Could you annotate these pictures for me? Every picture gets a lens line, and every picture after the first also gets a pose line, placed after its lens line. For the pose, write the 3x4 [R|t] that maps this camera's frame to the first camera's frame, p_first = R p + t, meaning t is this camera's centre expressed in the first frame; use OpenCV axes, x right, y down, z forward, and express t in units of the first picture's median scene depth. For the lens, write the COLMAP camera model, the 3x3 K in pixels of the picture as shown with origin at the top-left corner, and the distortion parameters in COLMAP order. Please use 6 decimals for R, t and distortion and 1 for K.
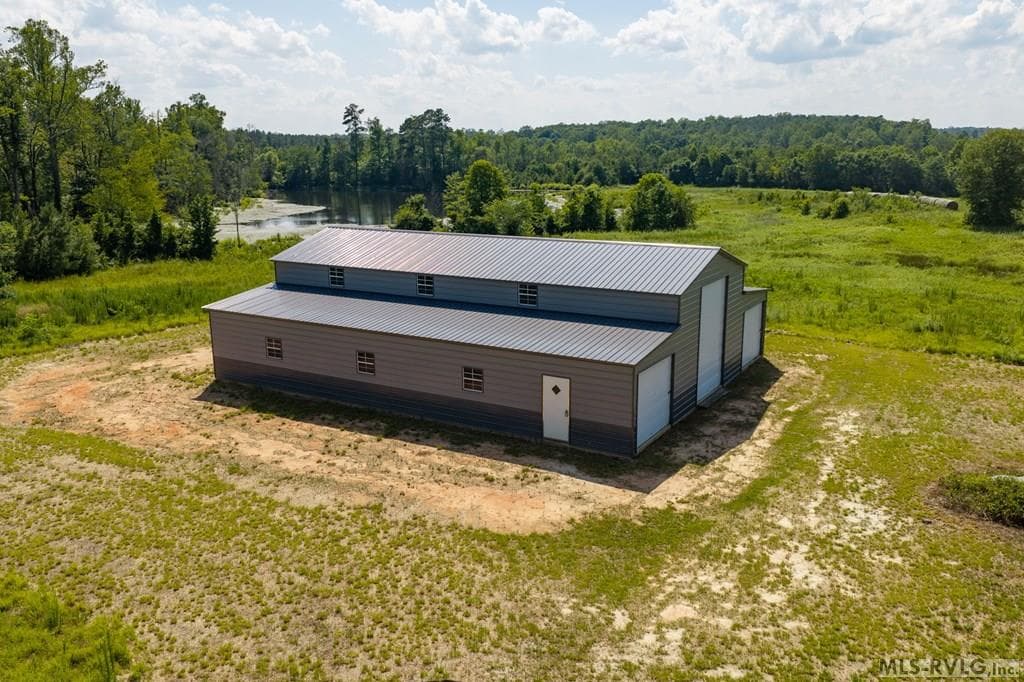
lens RADIAL K [[843.3, 0, 514.4], [0, 843.3, 340.4], [0, 0, 1]] dist [0.017948, -0.021916]
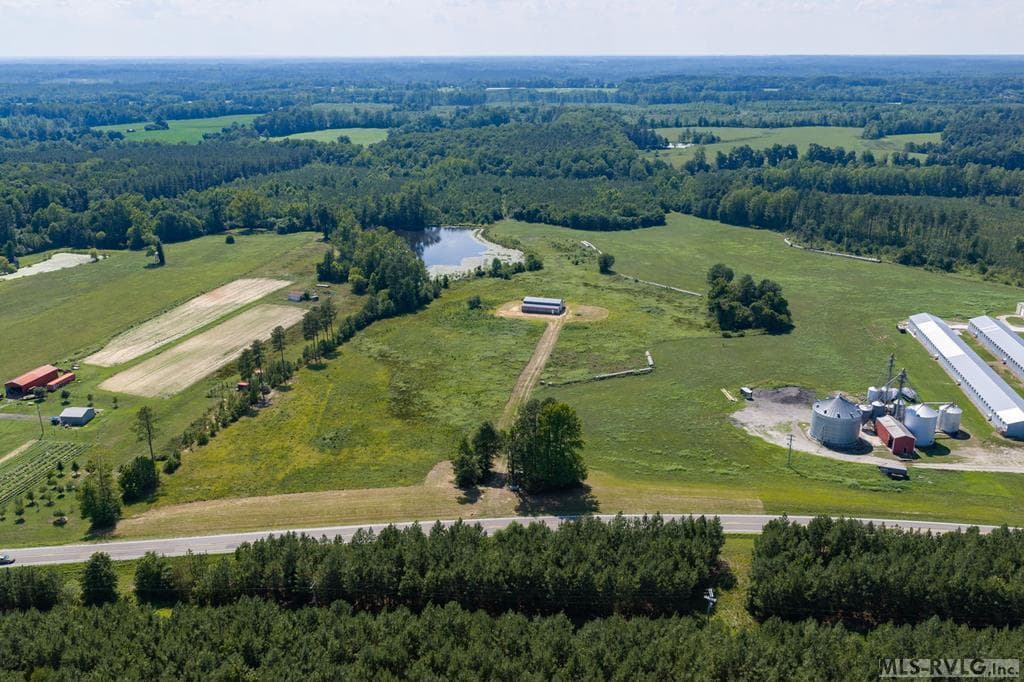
lens RADIAL K [[847.2, 0, 511.5], [0, 847.2, 345.7], [0, 0, 1]] dist [0.017990, -0.030388]
pose [[0.966916, -0.076962, 0.243208, -0.449021], [0.050748, 0.992380, 0.112280, -0.107911], [-0.249996, -0.096223, 0.963454, -1.379782]]
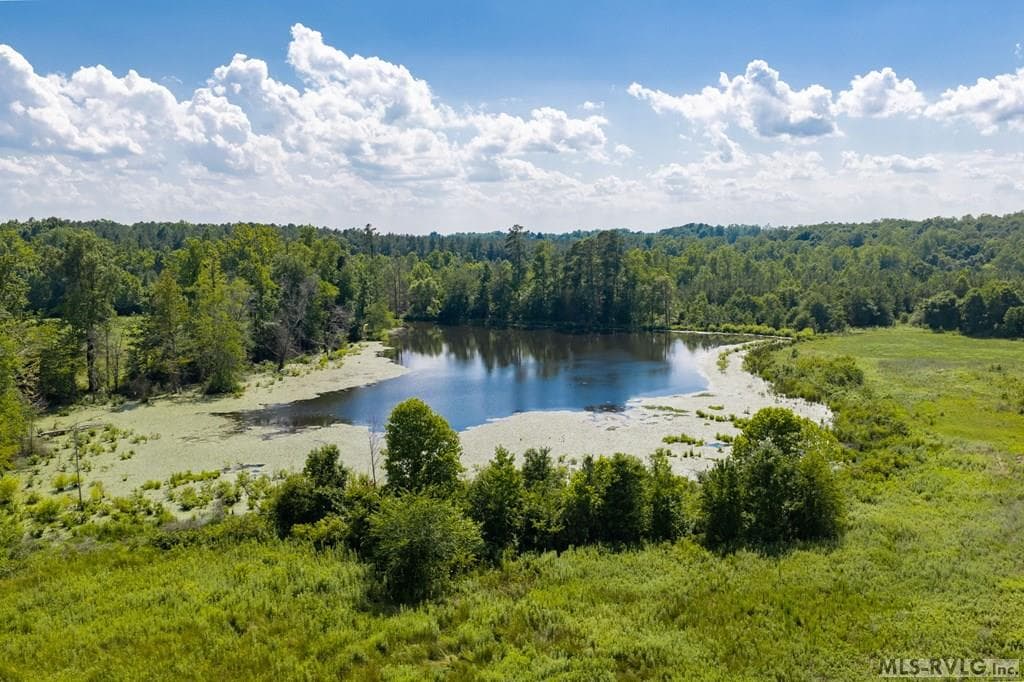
lens RADIAL K [[852.5, 0, 515.4], [0, 852.5, 347.5], [0, 0, 1]] dist [0.019475, -0.028523]
pose [[0.948402, 0.034296, -0.315210, 0.087616], [-0.063871, 0.994418, -0.083979, -0.089327], [0.310571, 0.099778, 0.945299, 0.210275]]
